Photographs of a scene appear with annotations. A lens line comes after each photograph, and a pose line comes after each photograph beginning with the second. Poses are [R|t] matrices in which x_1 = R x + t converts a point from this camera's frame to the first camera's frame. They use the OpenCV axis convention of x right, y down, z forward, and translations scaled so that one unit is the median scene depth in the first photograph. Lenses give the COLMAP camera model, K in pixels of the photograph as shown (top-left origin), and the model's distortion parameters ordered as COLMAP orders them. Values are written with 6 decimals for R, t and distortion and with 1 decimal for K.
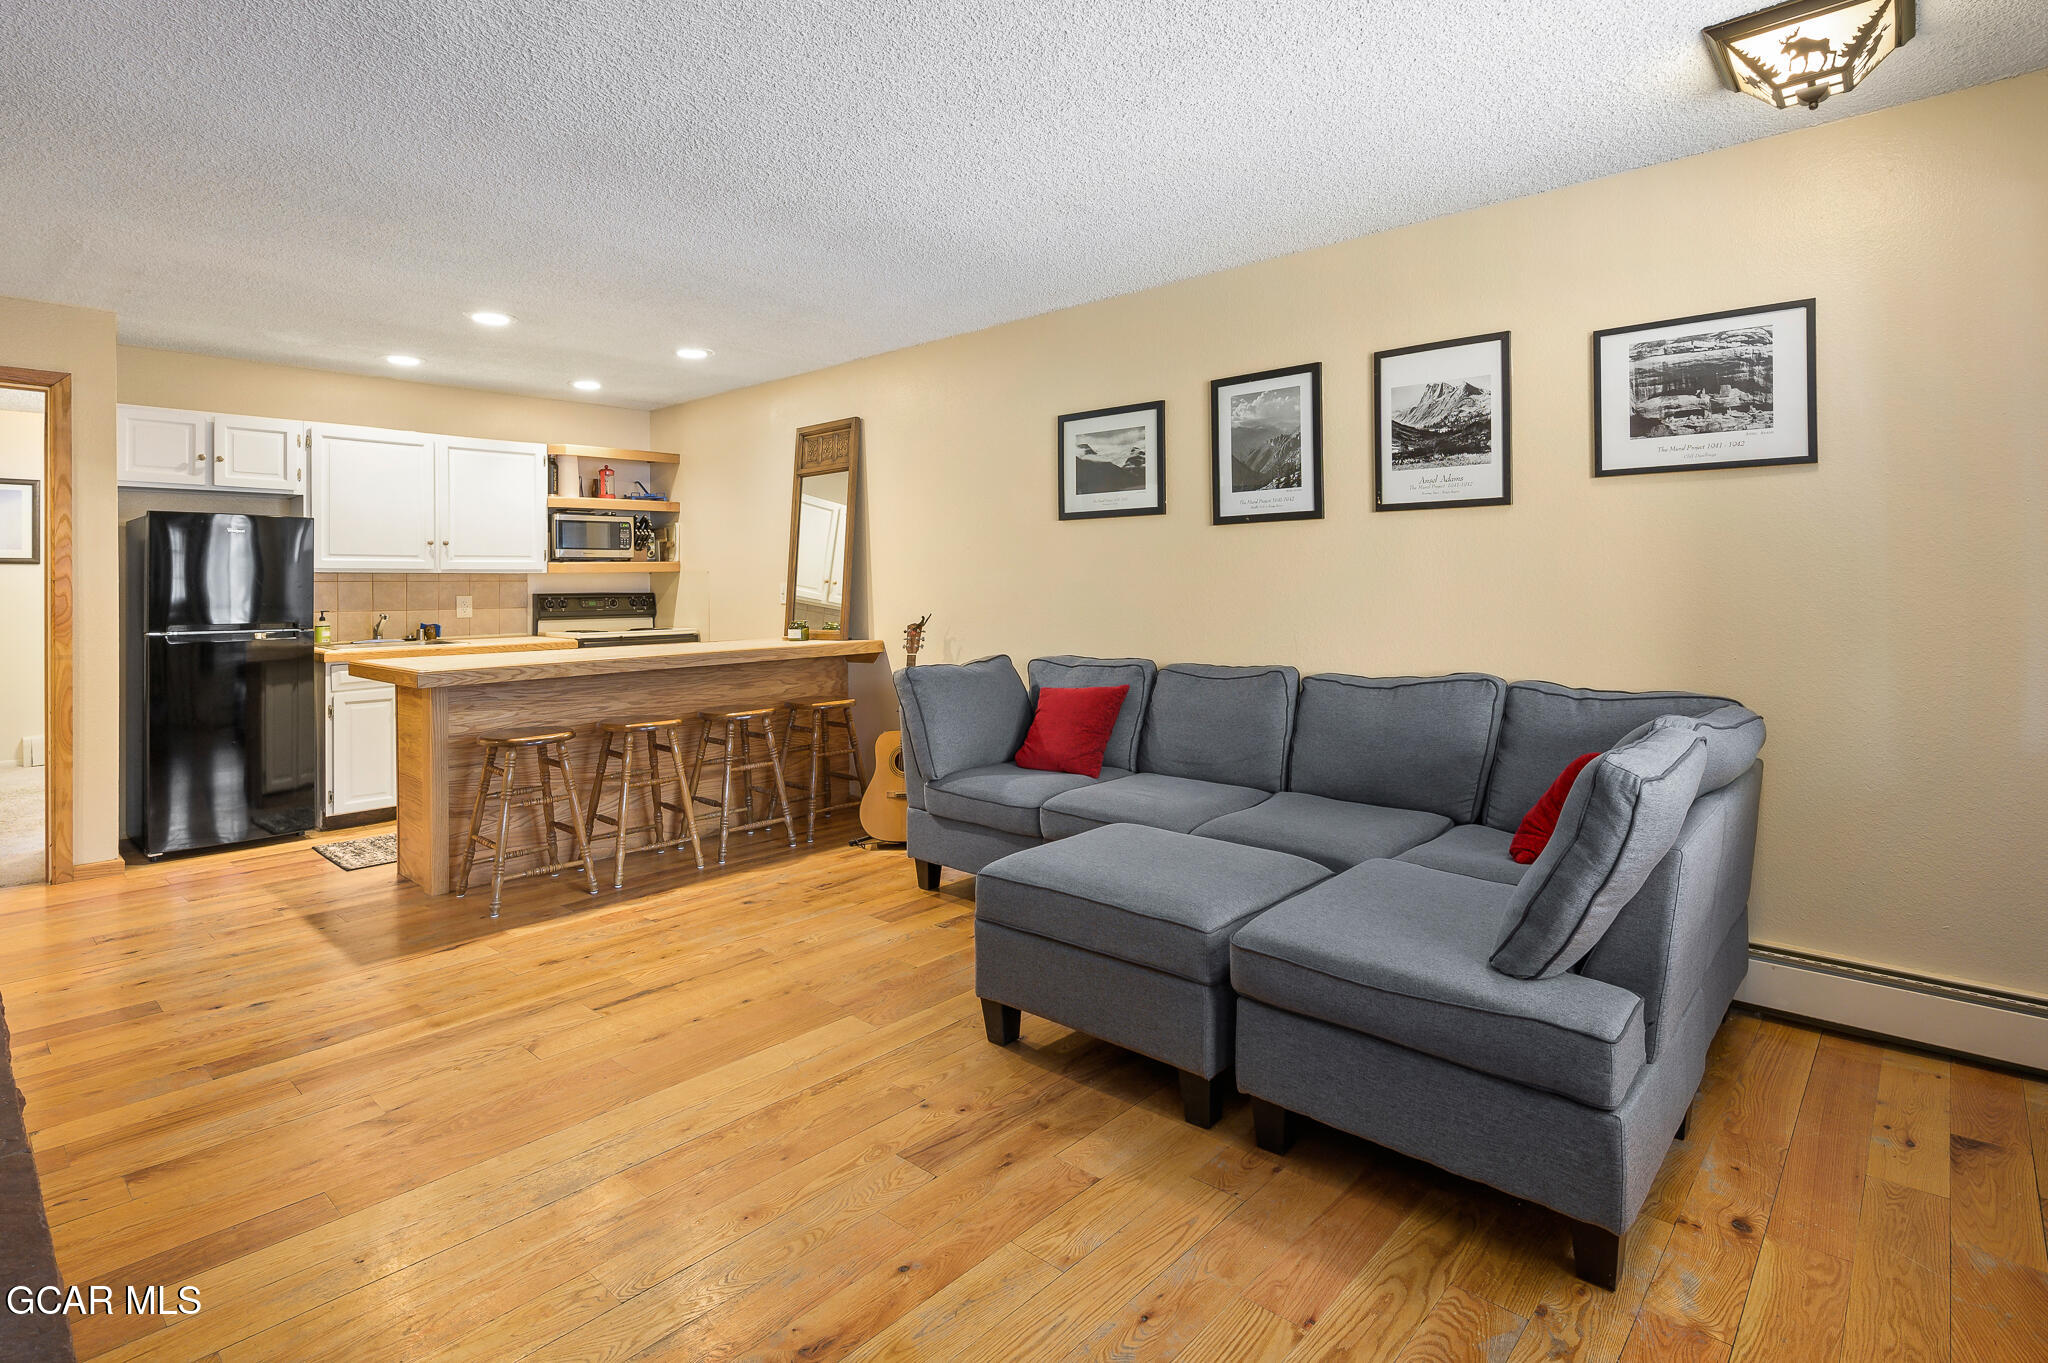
lens RADIAL K [[1015.3, 0, 1037.9], [0, 1015.3, 574.7], [0, 0, 1]] dist [-0.003475, -0.000709]
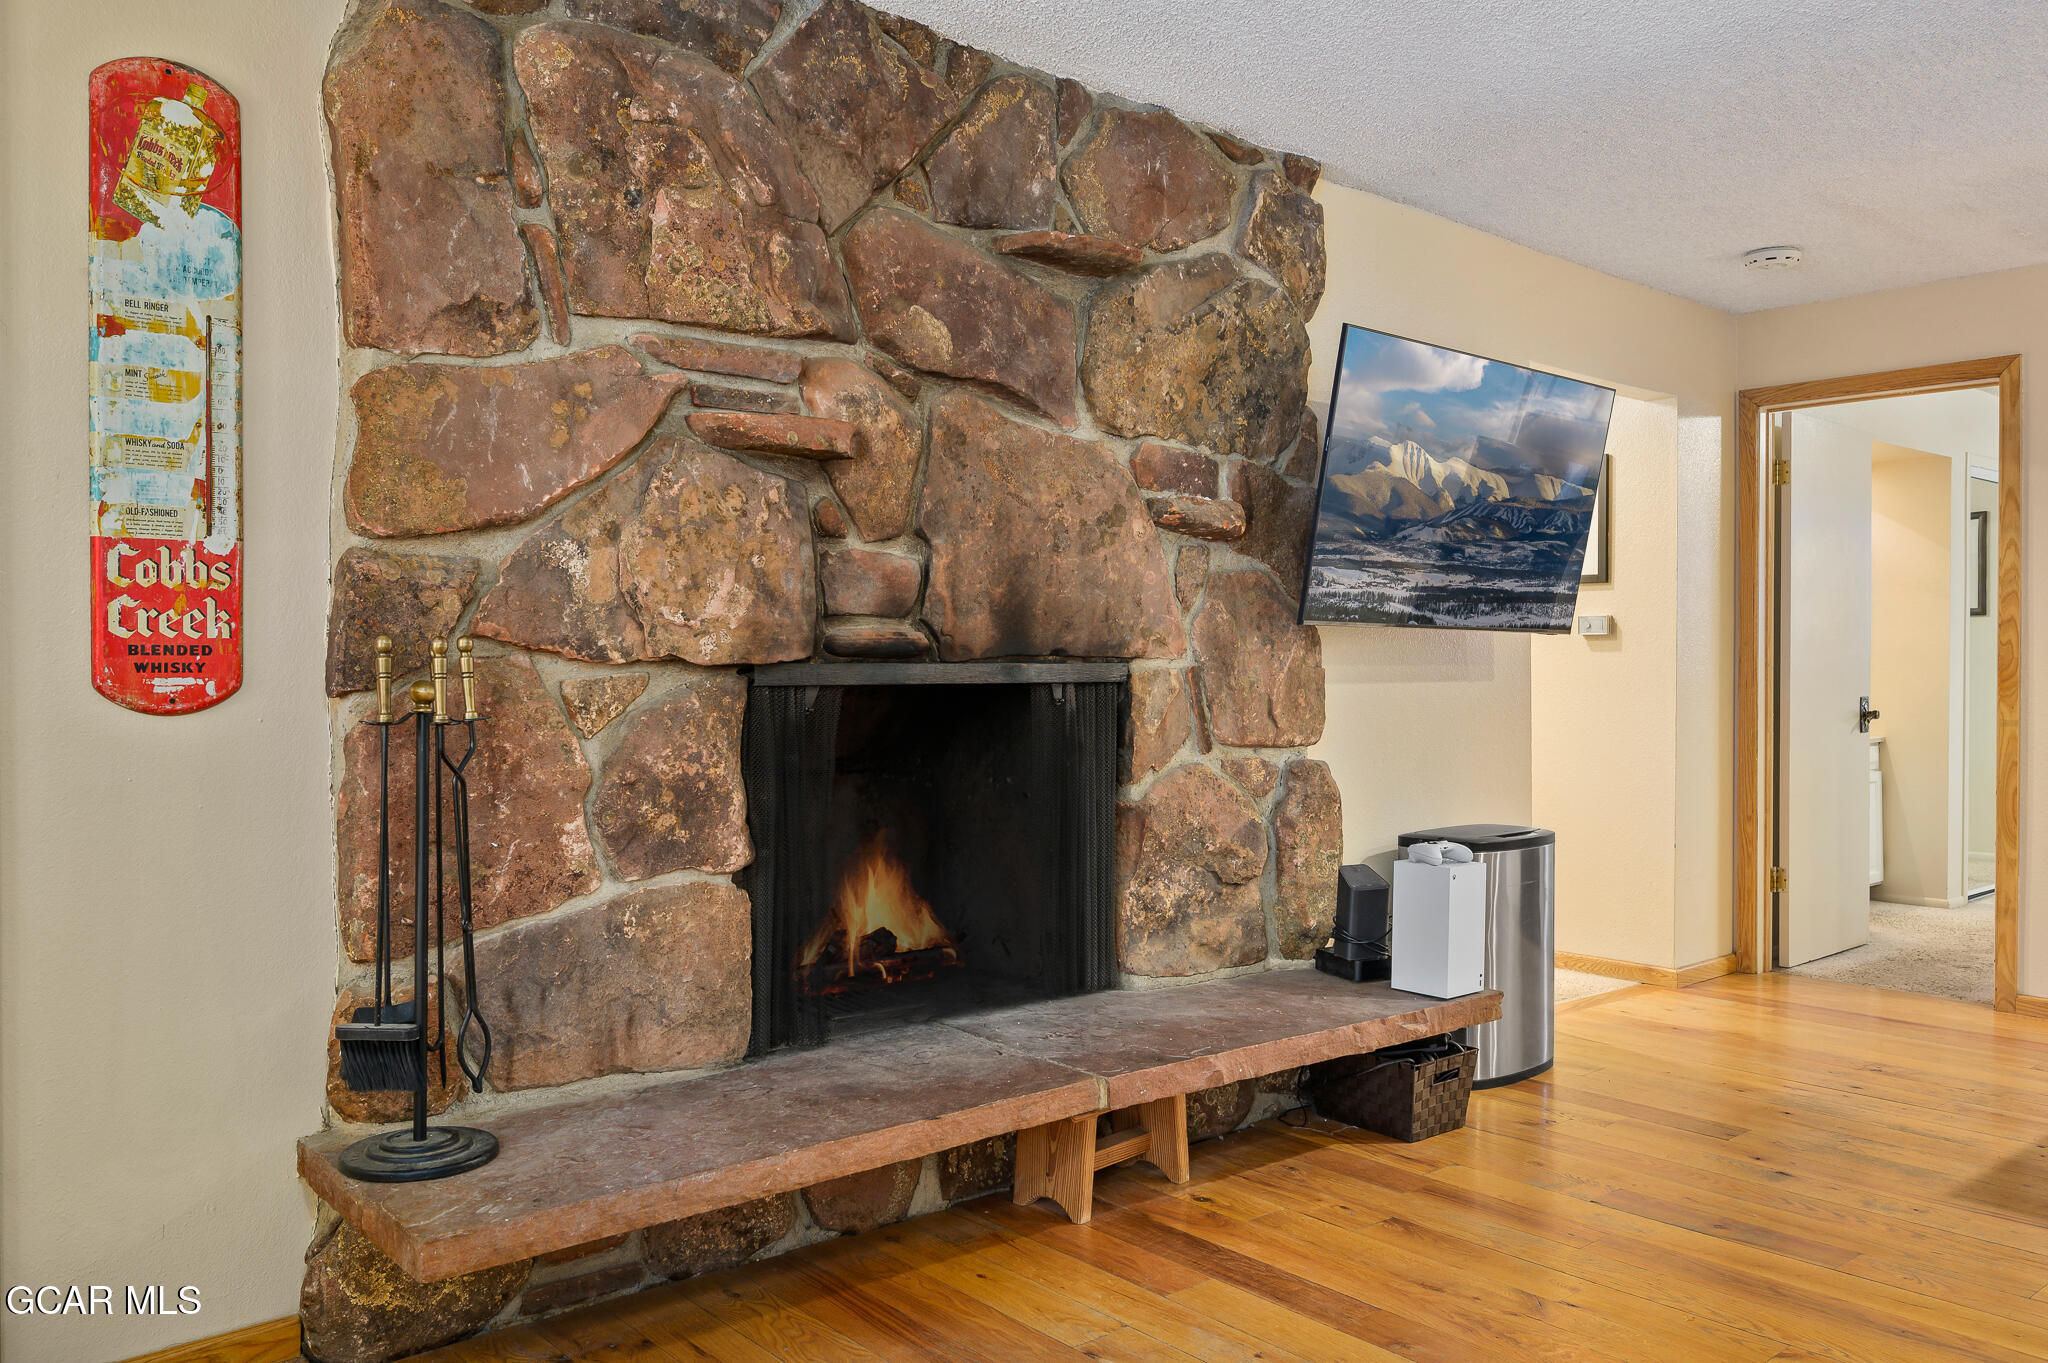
lens RADIAL K [[1538.0, 0, 1046.8], [0, 1538.0, 680.4], [0, 0, 1]] dist [-0.005272, -0.000022]
pose [[-0.122990, 0.019408, -0.992218, 0.292869], [0.007072, 0.999801, 0.018680, 0.021927], [0.992383, -0.004719, -0.123103, 0.412699]]
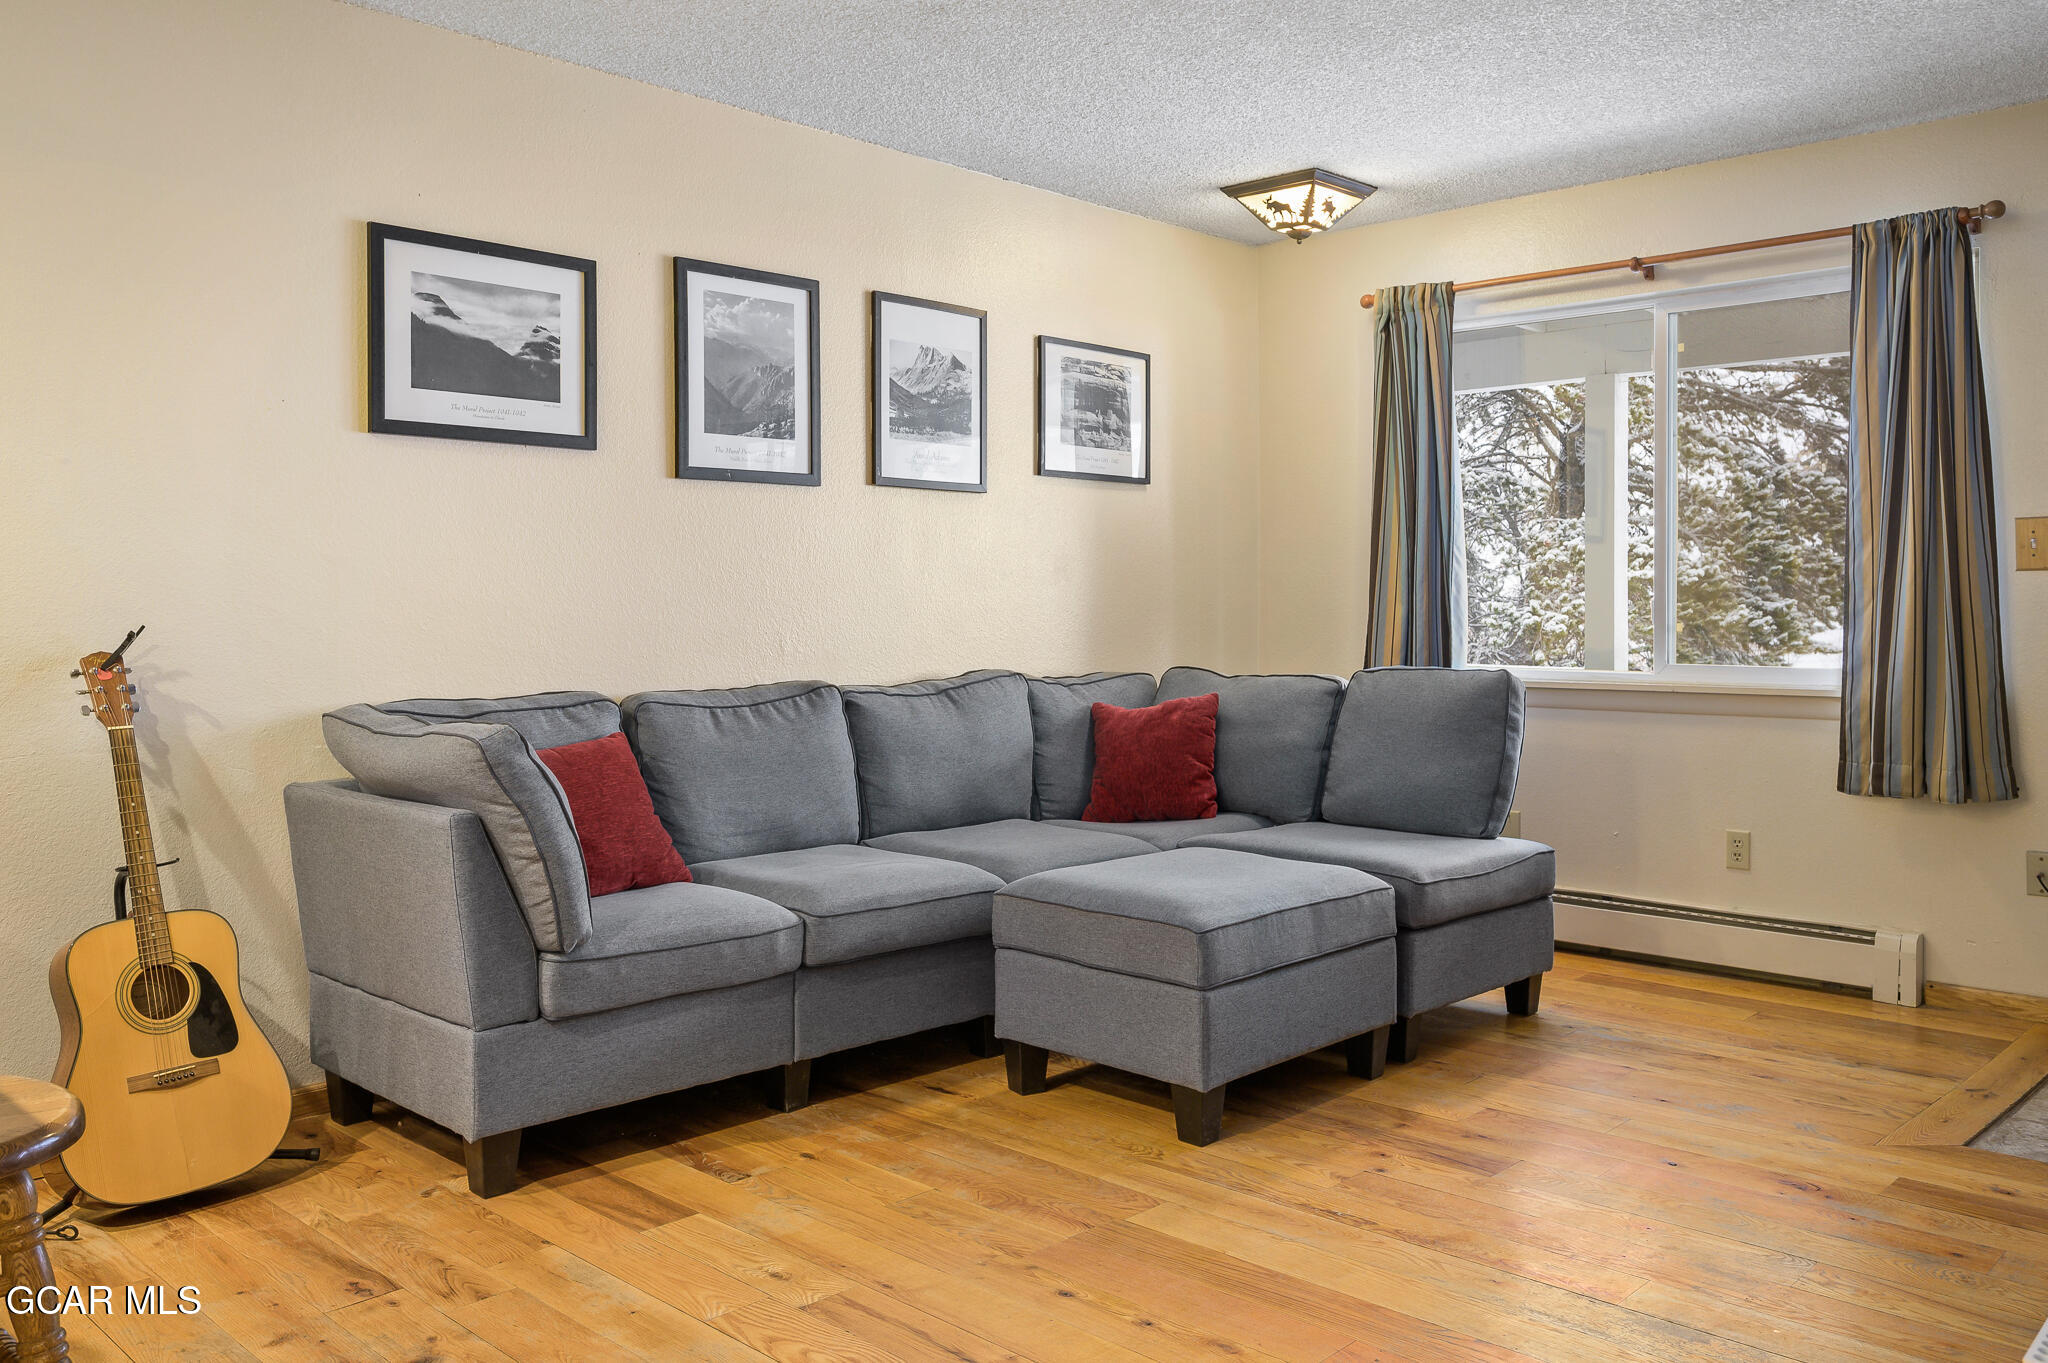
lens RADIAL K [[1639.9, 0, 1024.5], [0, 1639.9, 617.6], [0, 0, 1]] dist [-0.001442, -0.002107]
pose [[0.031214, 0.001236, 0.999512, -0.807933], [-0.008291, 0.999965, -0.000978, 0.037159], [-0.999478, -0.008256, 0.031223, 0.684641]]
